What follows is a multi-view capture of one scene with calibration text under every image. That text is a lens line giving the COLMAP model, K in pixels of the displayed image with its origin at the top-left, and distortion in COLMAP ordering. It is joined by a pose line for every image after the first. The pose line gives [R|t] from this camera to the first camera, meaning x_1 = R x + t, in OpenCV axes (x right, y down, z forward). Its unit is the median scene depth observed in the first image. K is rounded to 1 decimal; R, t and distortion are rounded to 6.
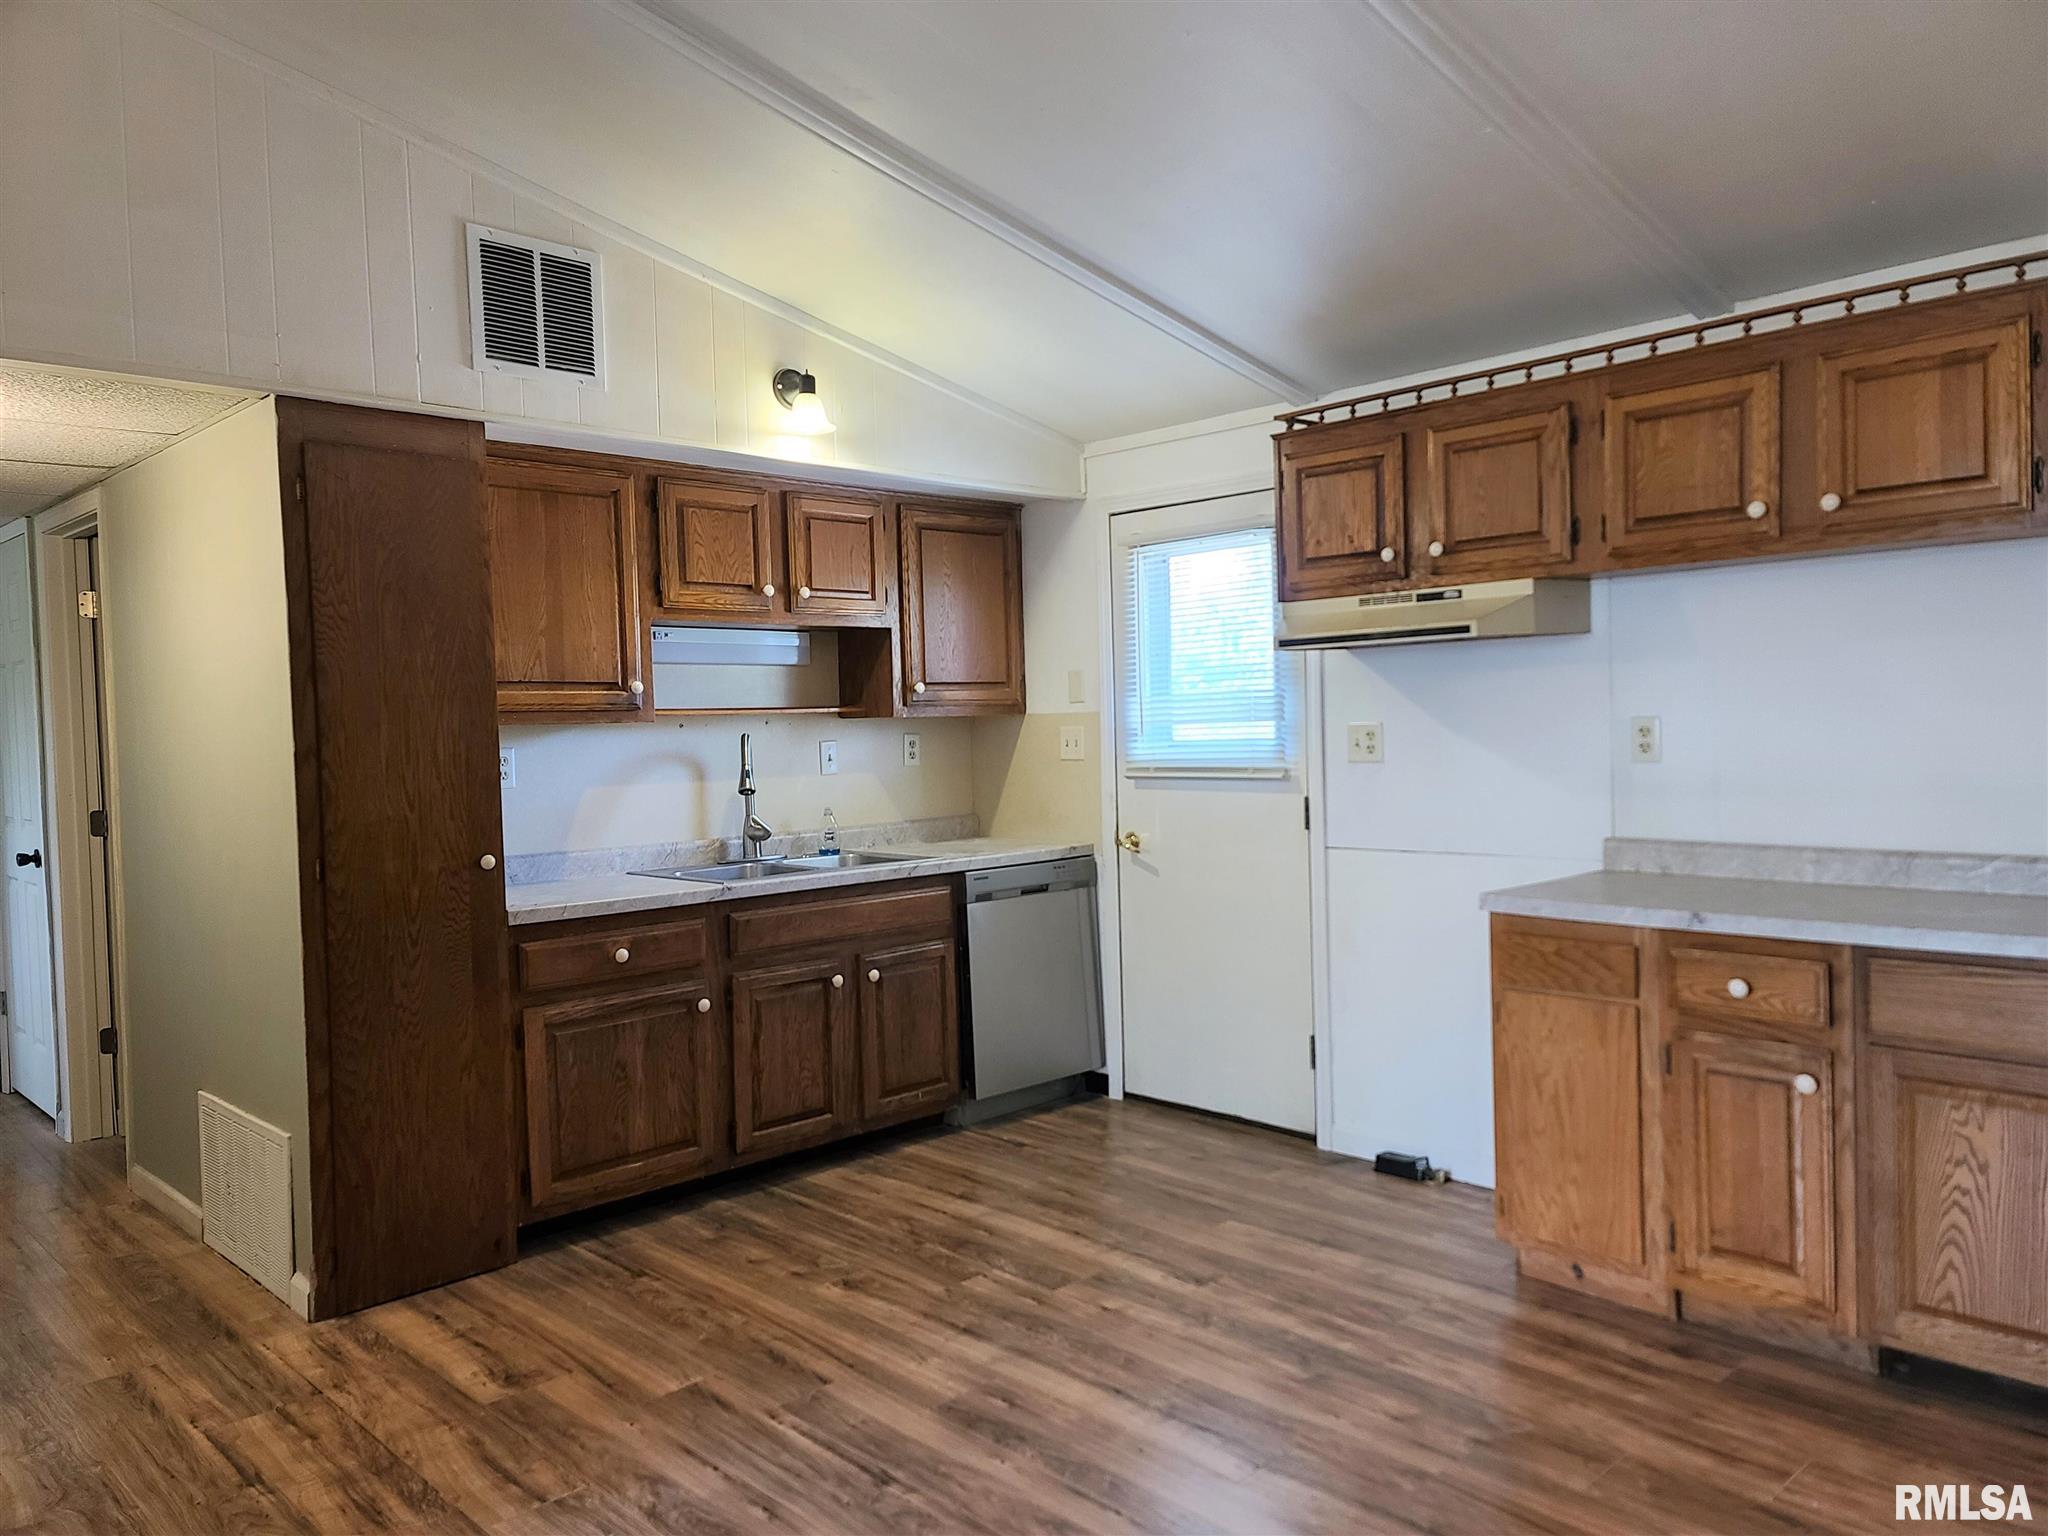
lens RADIAL K [[1456.8, 0, 1100.3], [0, 1456.8, 775.4], [0, 0, 1]] dist [0.083859, -0.050116]
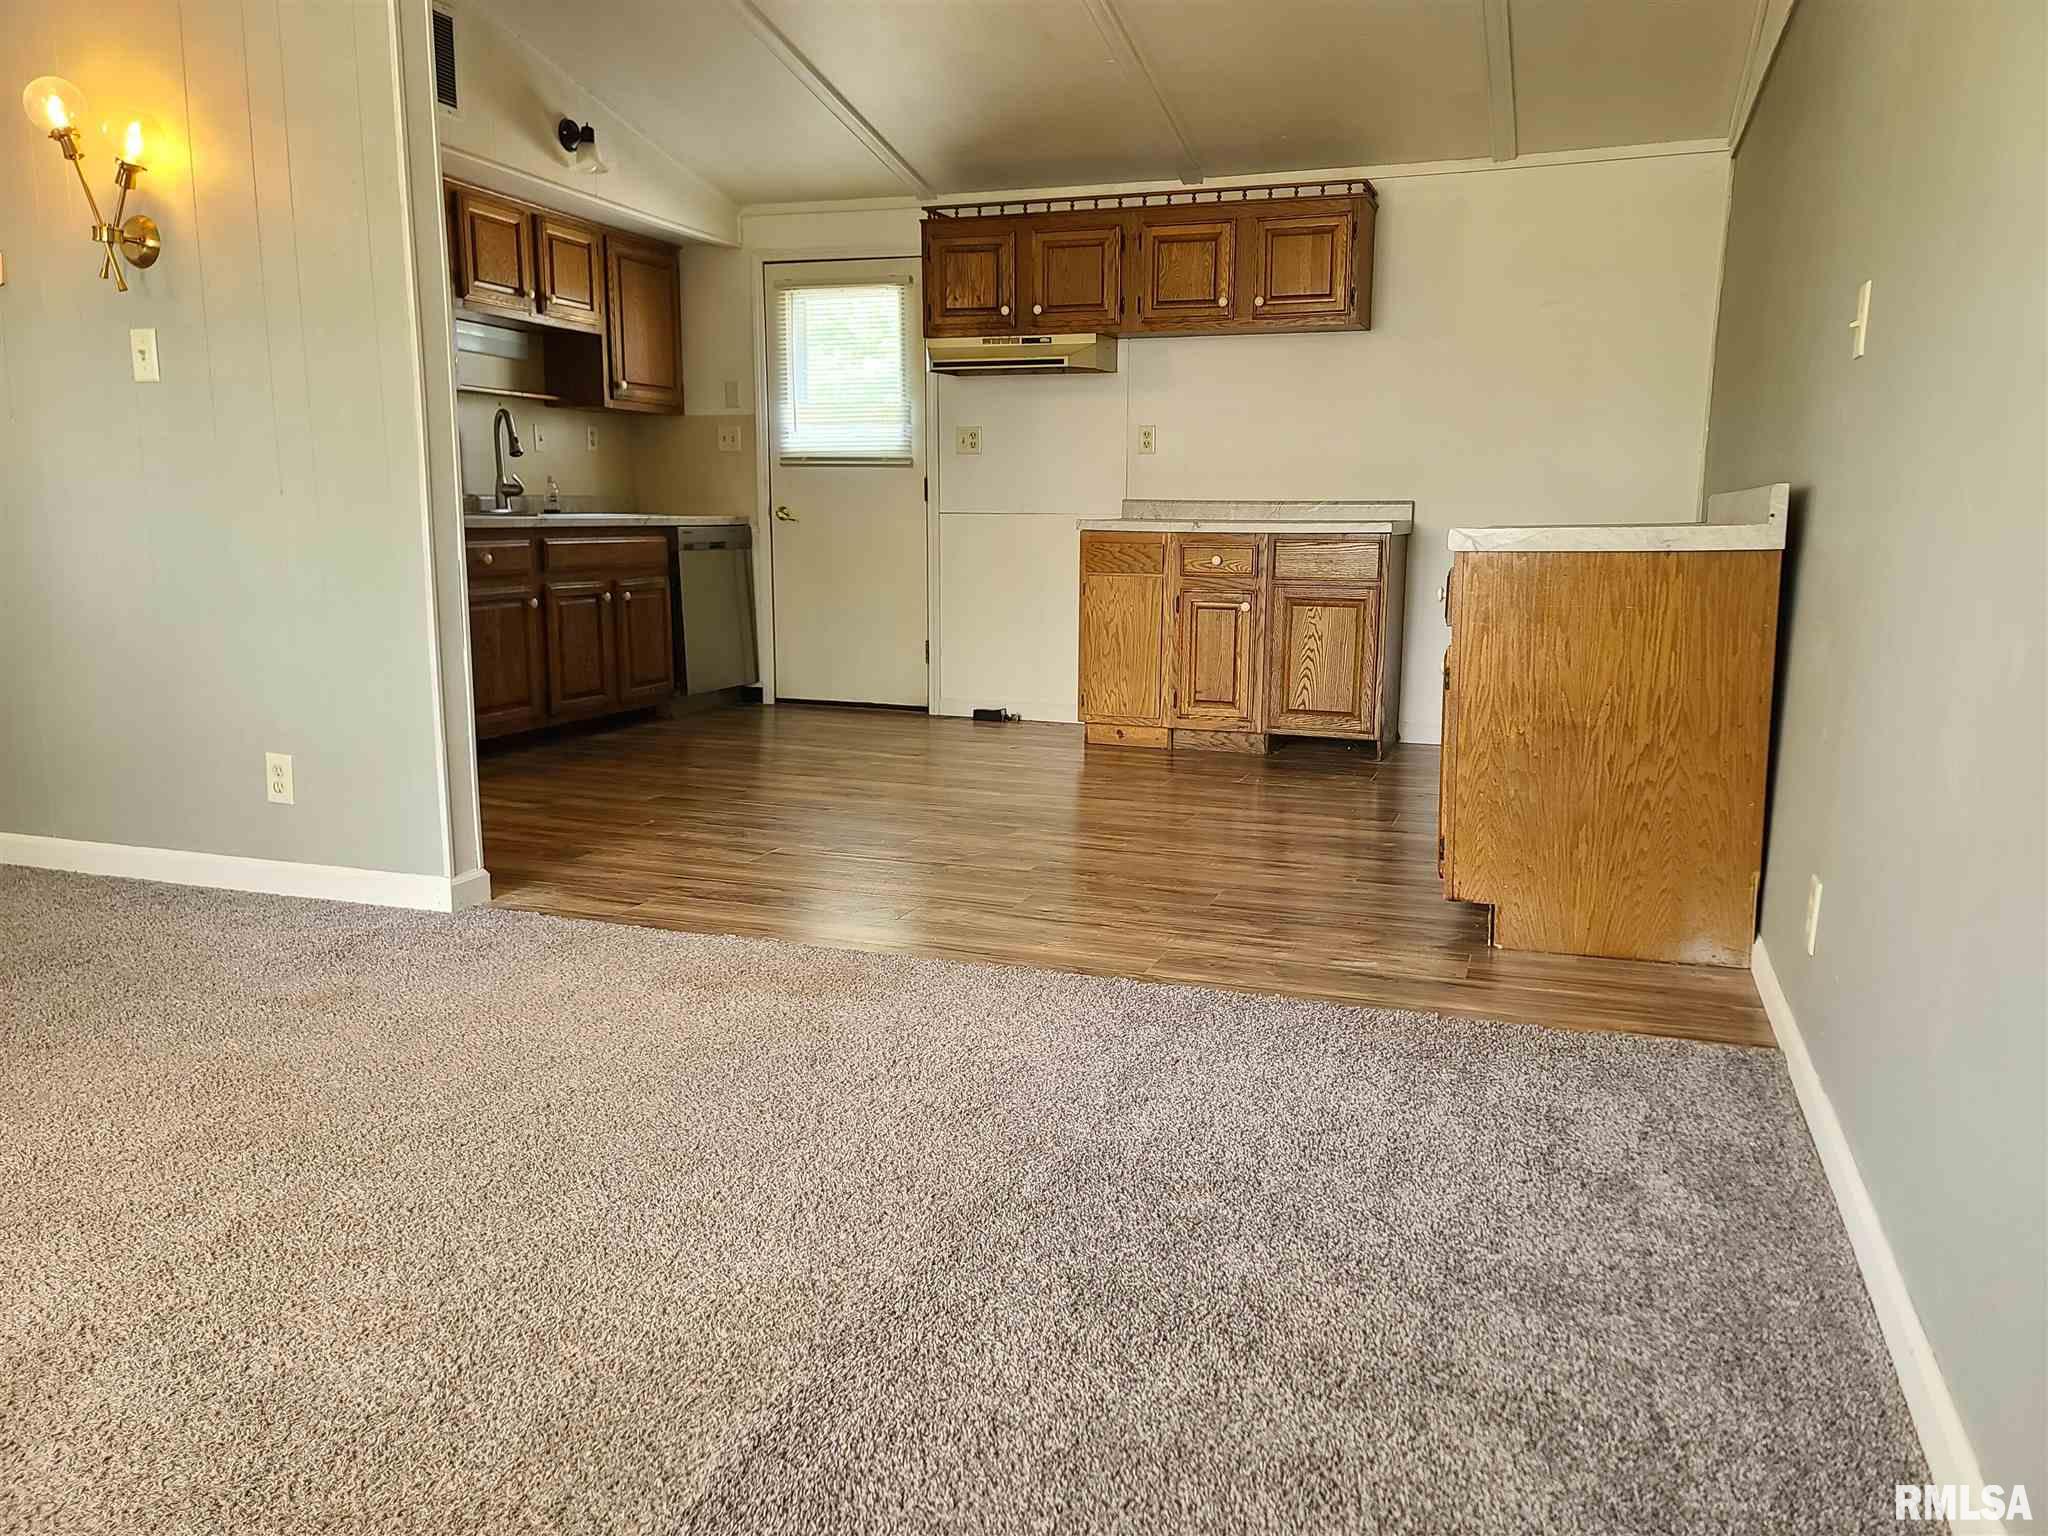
lens RADIAL K [[1456.8, 0, 1100.3], [0, 1456.8, 775.4], [0, 0, 1]] dist [0.083859, -0.050116]
pose [[0.893184, -0.049724, 0.446933, -0.421539], [-0.011481, 0.991022, 0.133202, 0.126573], [-0.449544, -0.124106, 0.884595, -0.482142]]
